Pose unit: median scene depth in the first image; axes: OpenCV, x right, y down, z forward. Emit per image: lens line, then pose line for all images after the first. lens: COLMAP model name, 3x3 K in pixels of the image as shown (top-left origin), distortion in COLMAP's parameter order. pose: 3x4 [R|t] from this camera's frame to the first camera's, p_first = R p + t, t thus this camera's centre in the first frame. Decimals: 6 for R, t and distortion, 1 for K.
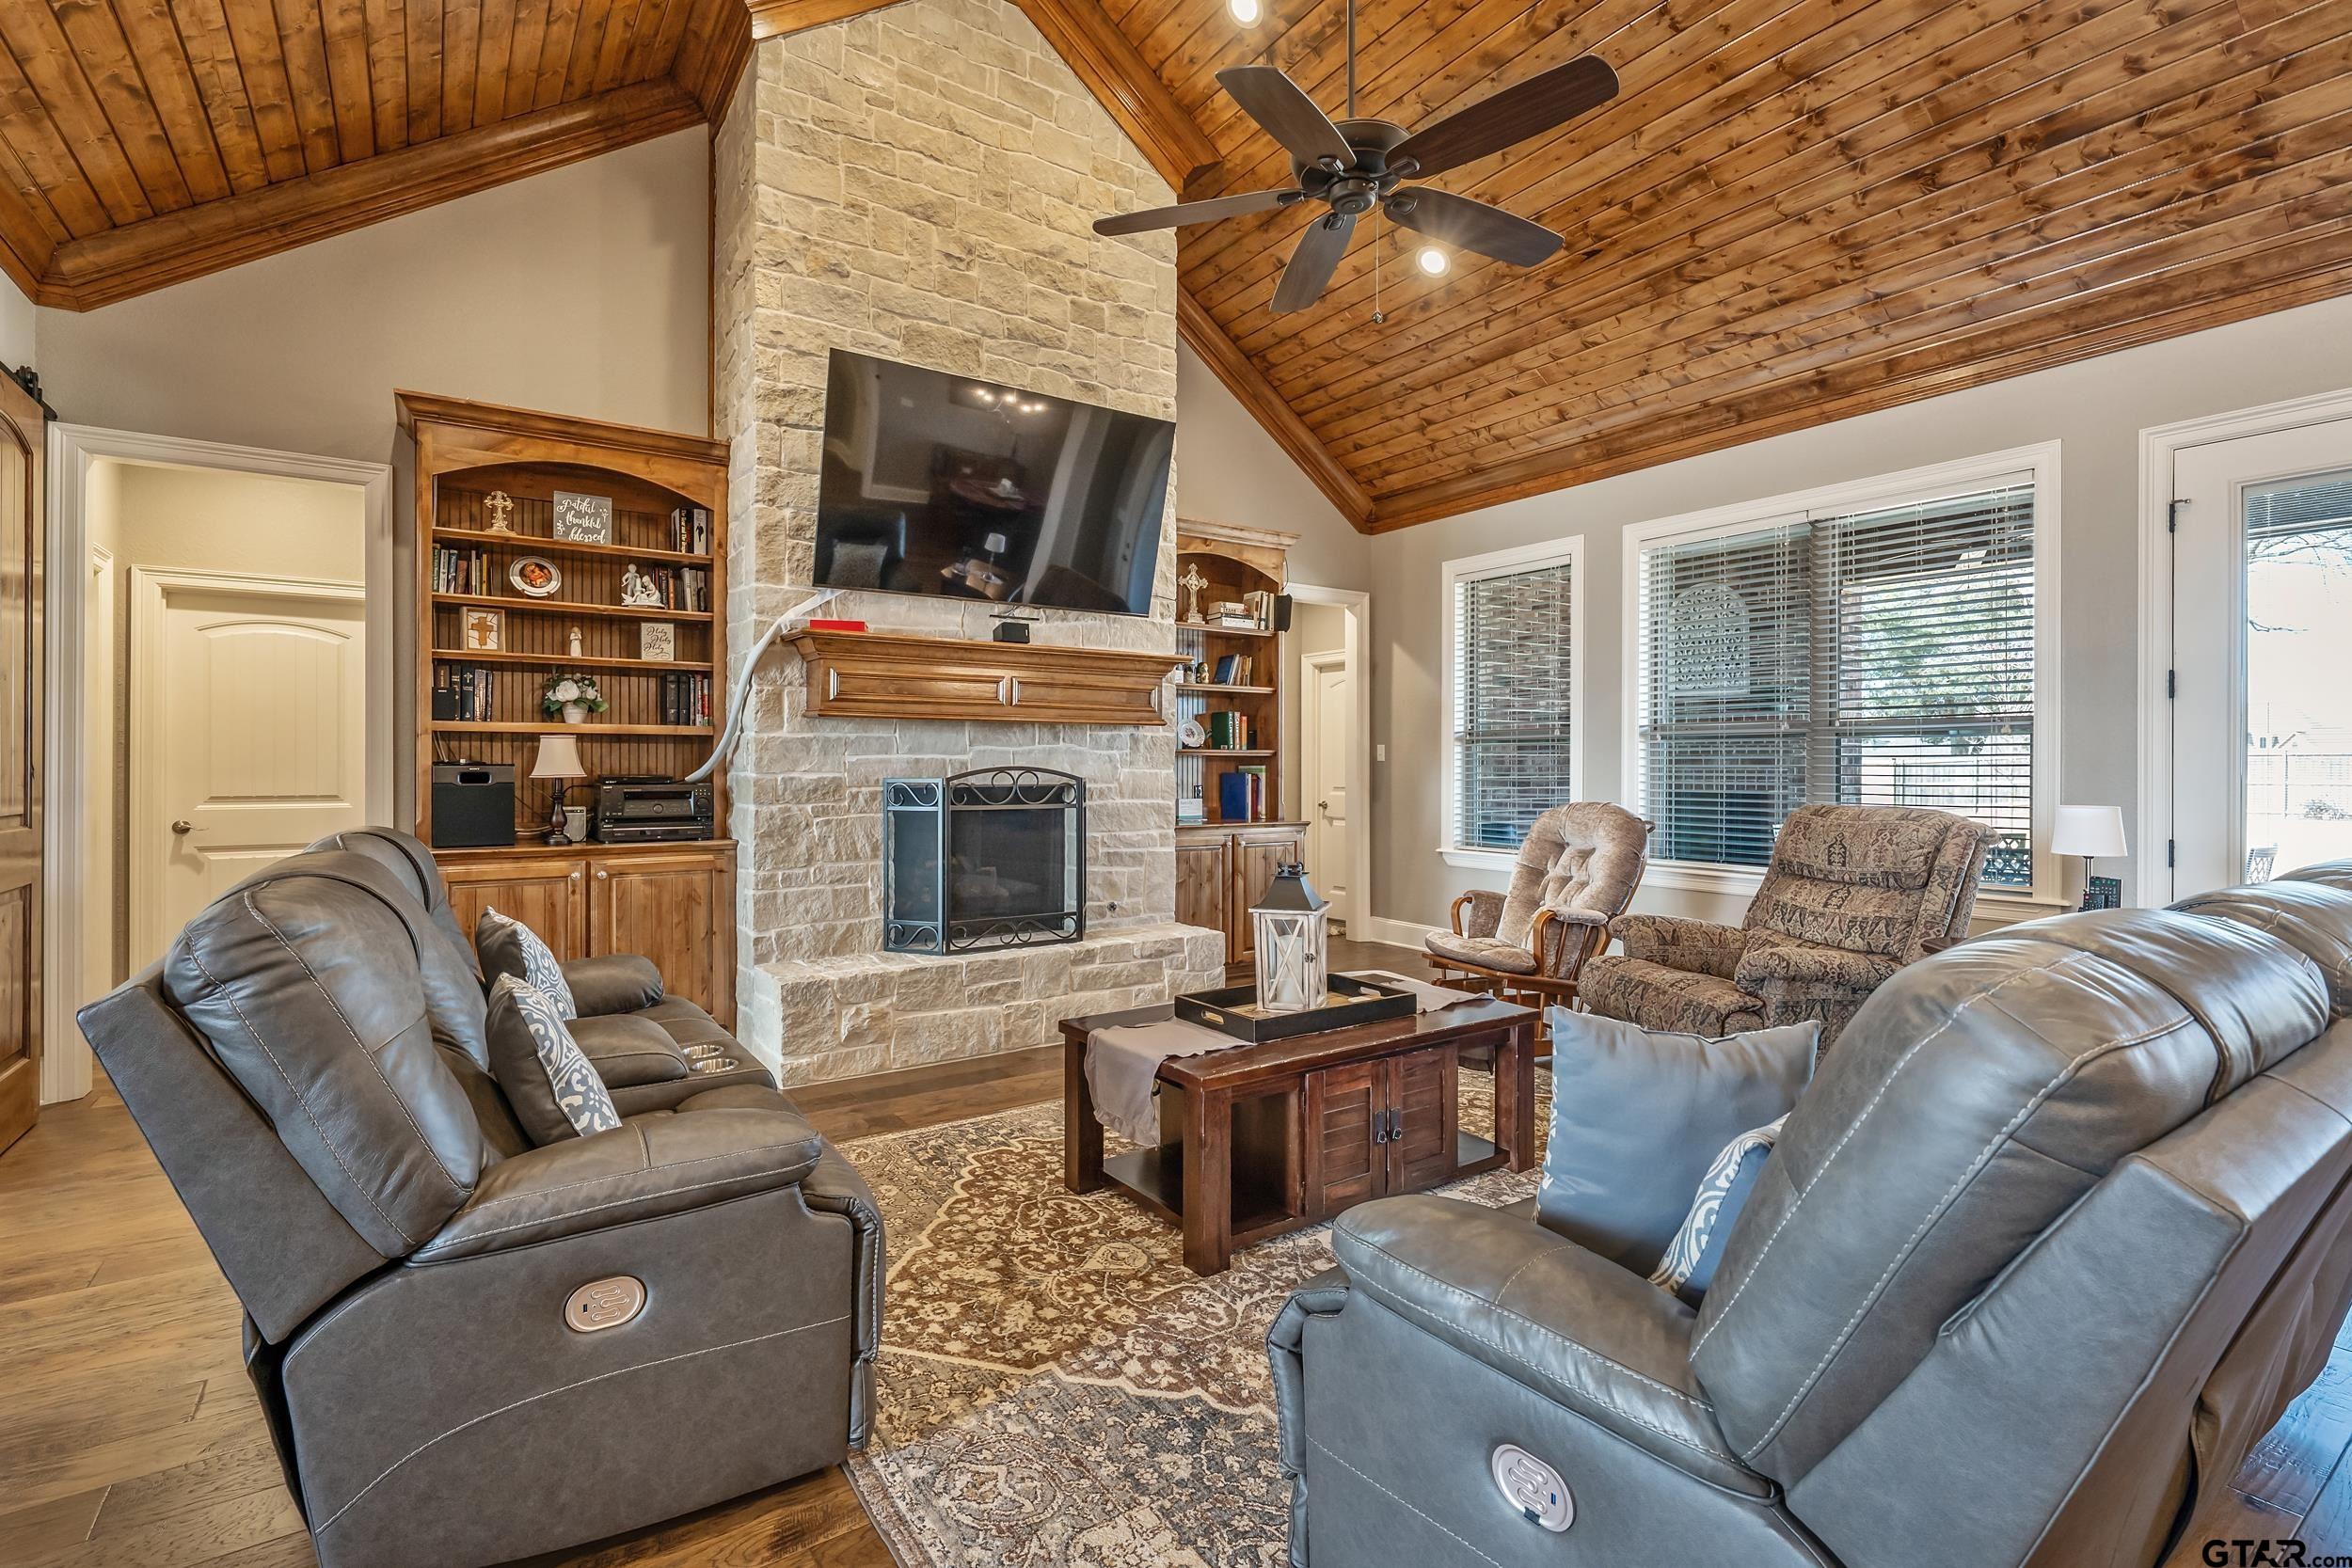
lens RADIAL K [[1095.7, 0, 1178.8], [0, 1095.7, 761.5], [0, 0, 1]] dist [0.001722, 0.000089]
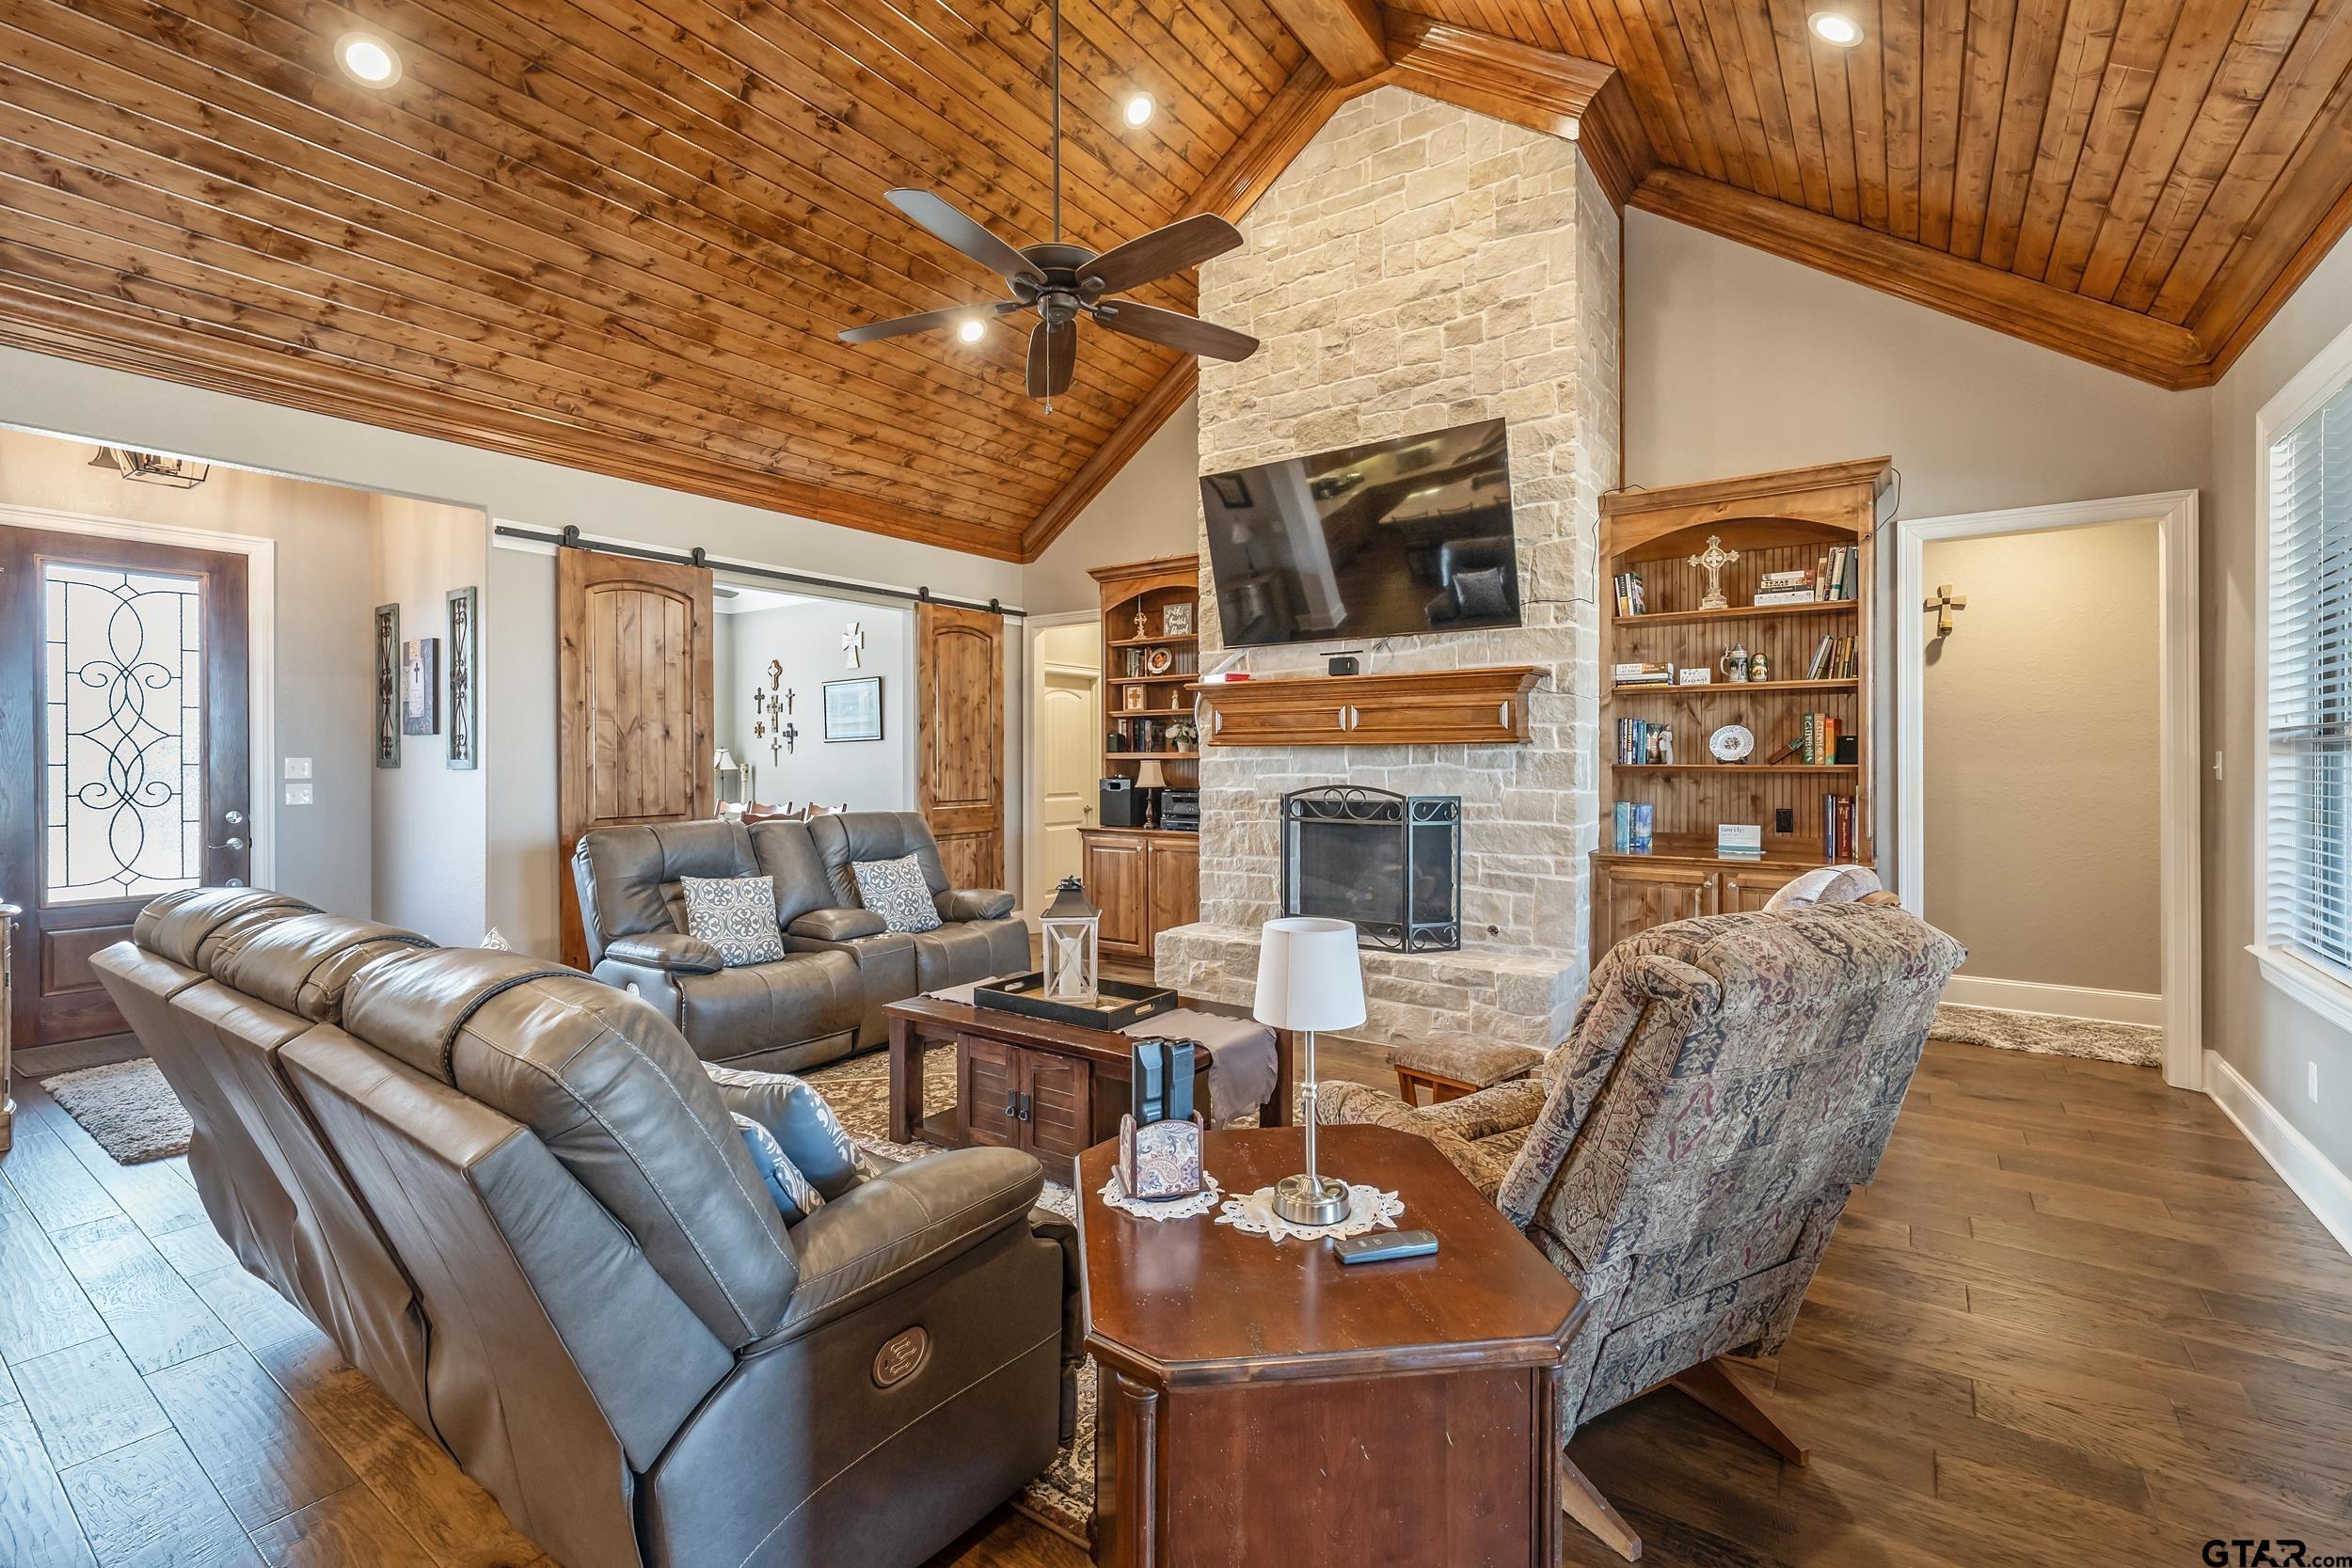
lens RADIAL K [[1027.4, 0, 1170.8], [0, 1027.4, 758.6], [0, 0, 1]] dist [0.002761, -0.000045]
pose [[0.339070, -0.003978, -0.940753, 0.782000], [0.005925, 0.999980, -0.002093, -0.021321], [0.940743, -0.004864, 0.339087, 0.475617]]
